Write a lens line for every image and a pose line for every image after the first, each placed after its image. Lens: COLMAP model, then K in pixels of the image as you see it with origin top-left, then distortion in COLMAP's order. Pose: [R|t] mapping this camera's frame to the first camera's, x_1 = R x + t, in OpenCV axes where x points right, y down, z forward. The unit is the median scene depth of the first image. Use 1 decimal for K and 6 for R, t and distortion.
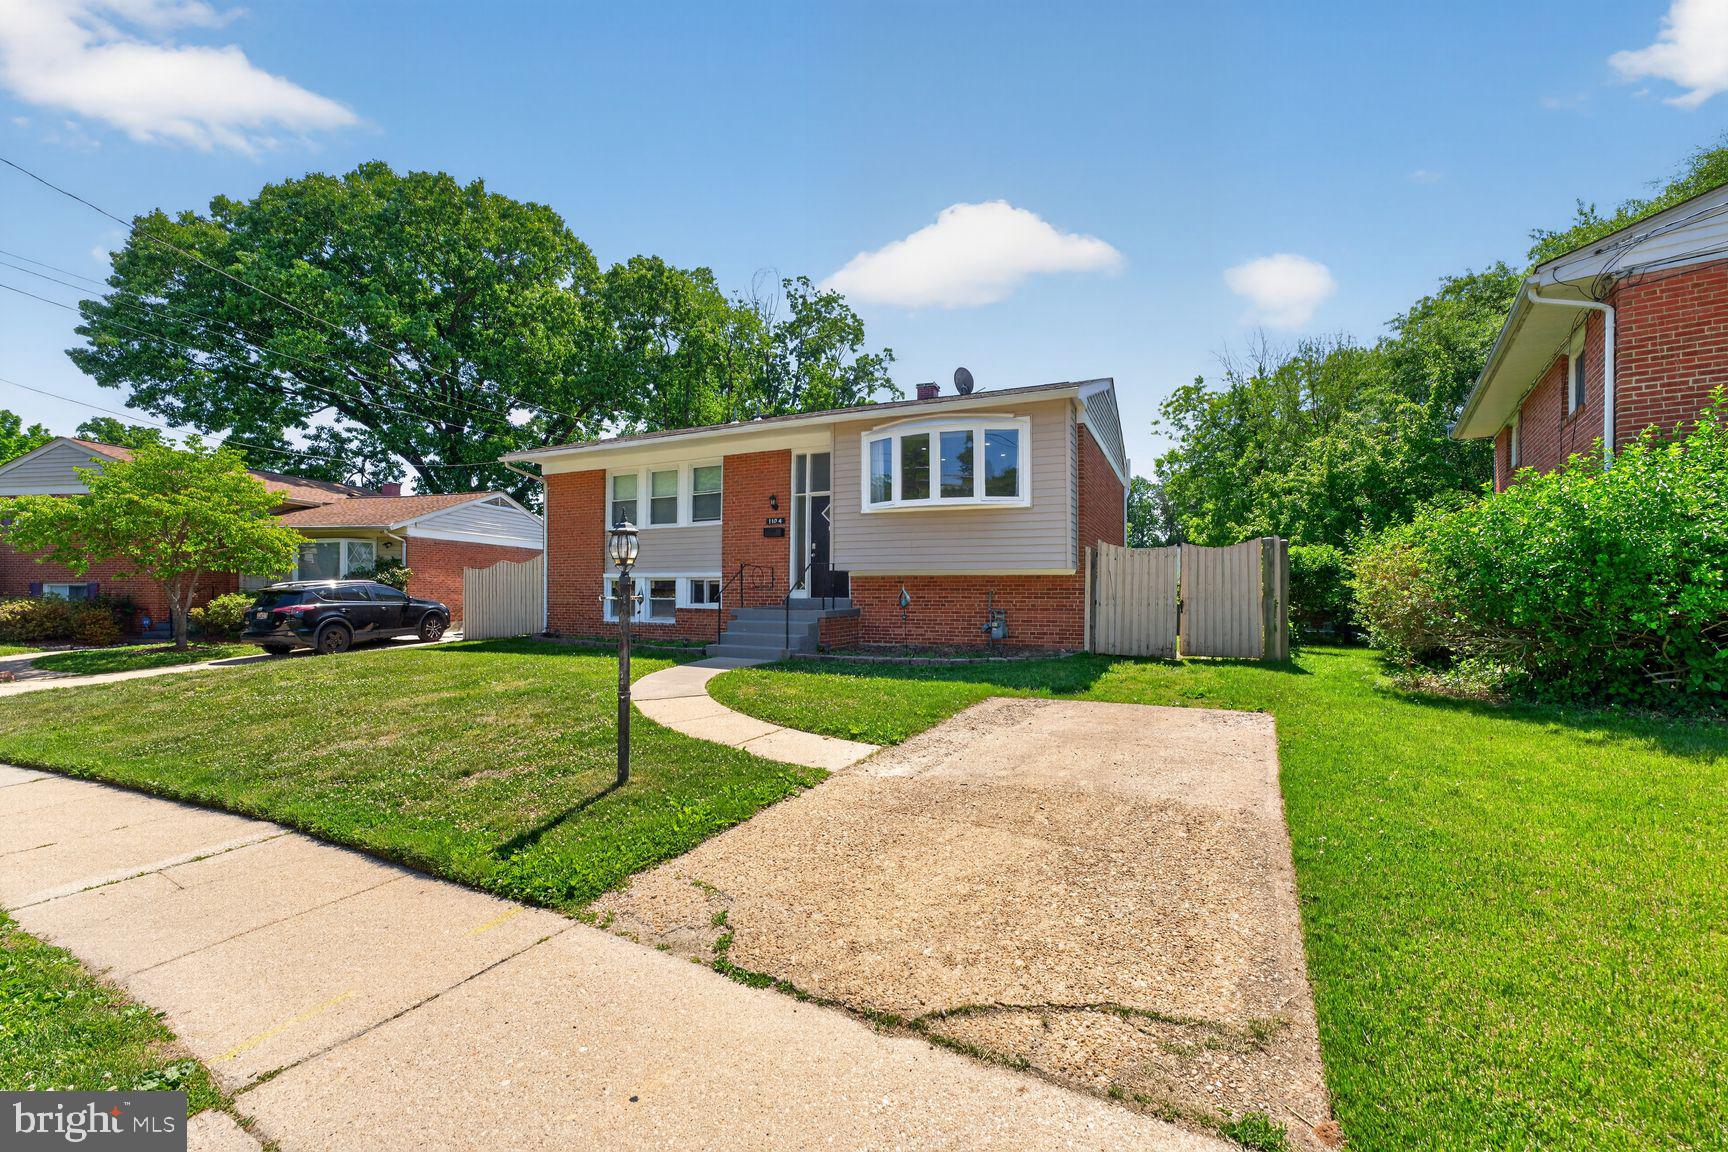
lens RADIAL K [[698.1, 0, 867.2], [0, 698.1, 567.7], [0, 0, 1]] dist [-0.000251, 0.000215]
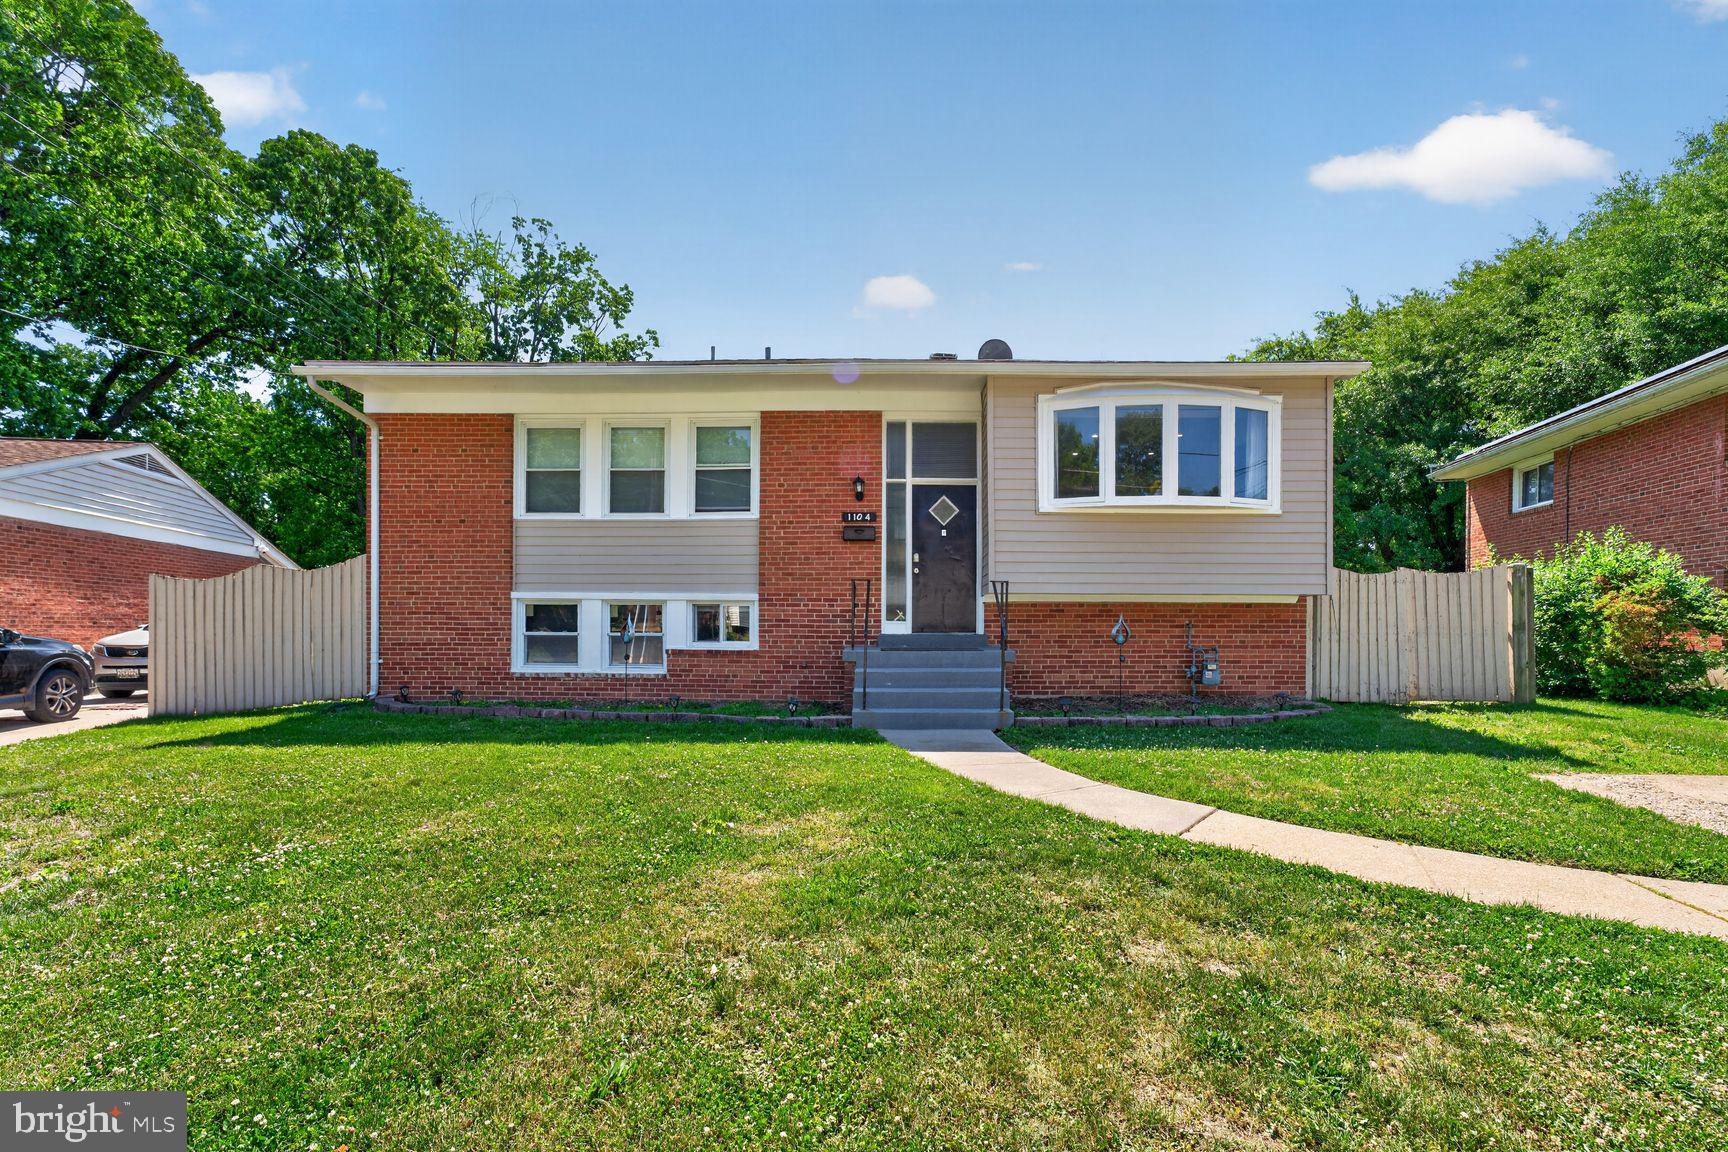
lens RADIAL K [[726.6, 0, 864.0], [0, 726.6, 620.7], [0, 0, 1]] dist [0.014503, 0.000079]
pose [[0.910737, 0.002799, 0.412978, -0.413877], [-0.016704, 0.999408, 0.030063, 0.010788], [-0.412649, -0.034278, 0.910245, 0.361571]]
